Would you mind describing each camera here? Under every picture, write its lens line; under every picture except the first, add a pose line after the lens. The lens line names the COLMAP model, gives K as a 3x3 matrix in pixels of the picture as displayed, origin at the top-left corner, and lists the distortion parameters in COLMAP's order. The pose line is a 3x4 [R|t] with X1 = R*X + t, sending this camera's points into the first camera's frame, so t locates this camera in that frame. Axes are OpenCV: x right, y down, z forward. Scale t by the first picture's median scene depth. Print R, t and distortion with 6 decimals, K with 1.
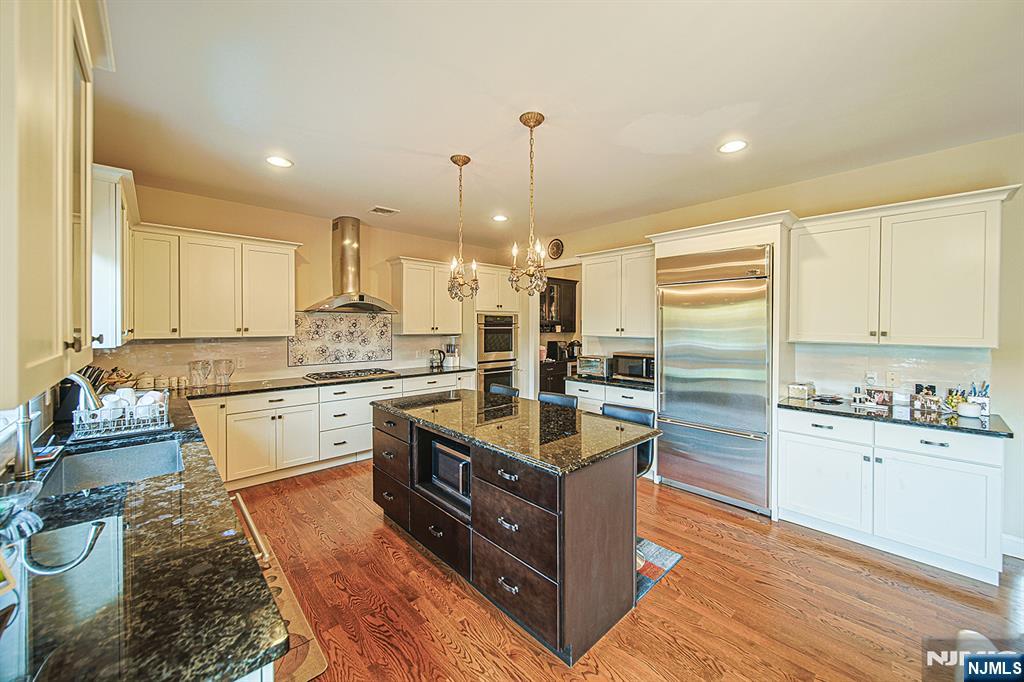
lens RADIAL K [[383.9, 0, 510.0], [0, 383.9, 331.8], [0, 0, 1]] dist [0.000191, -0.001754]
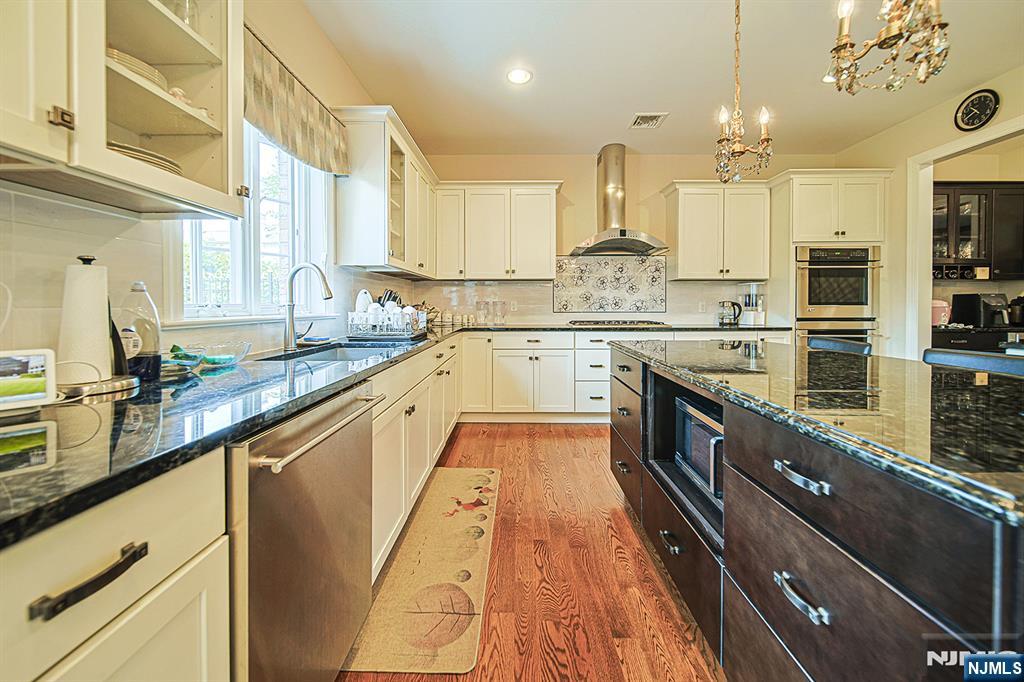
lens RADIAL K [[383.9, 0, 511.6], [0, 383.9, 310.2], [0, 0, 1]] dist [0.000191, -0.001754]
pose [[0.724815, 0.006013, -0.688918, 0.023384], [-0.008200, 0.999966, 0.000101, 0.089982], [0.688895, 0.005576, 0.724840, 0.222591]]
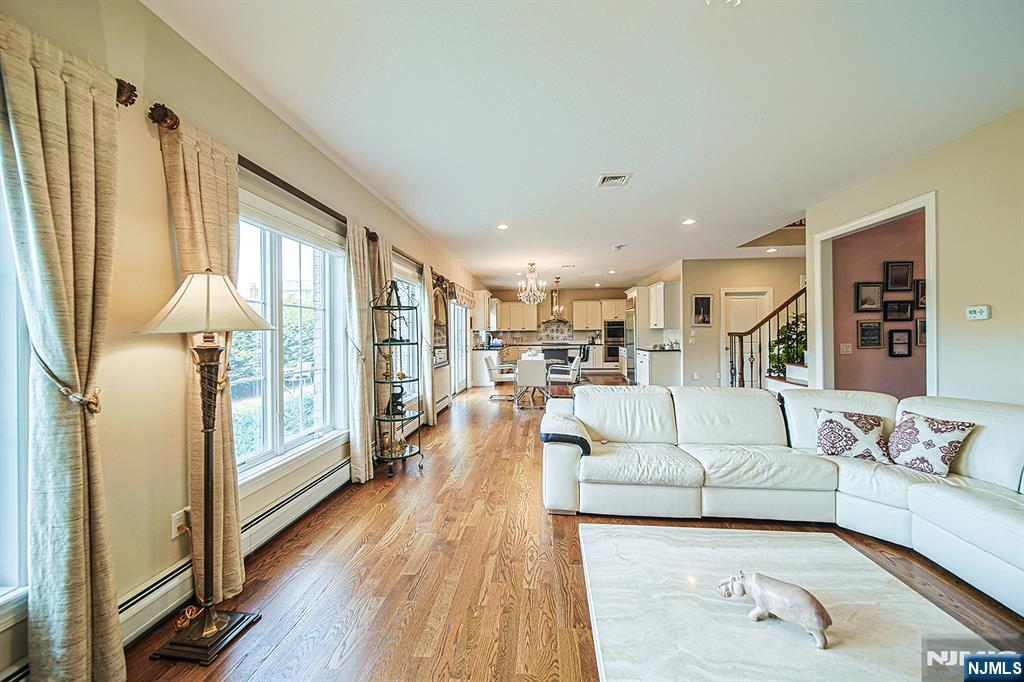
lens RADIAL K [[383.9, 0, 509.2], [0, 383.9, 336.9], [0, 0, 1]] dist [0.000191, -0.001754]
pose [[0.668167, -0.003128, -0.744005, 1.689242], [0.001223, 0.999994, -0.003106, 0.075219], [0.744011, 0.001166, 0.668167, -1.339111]]
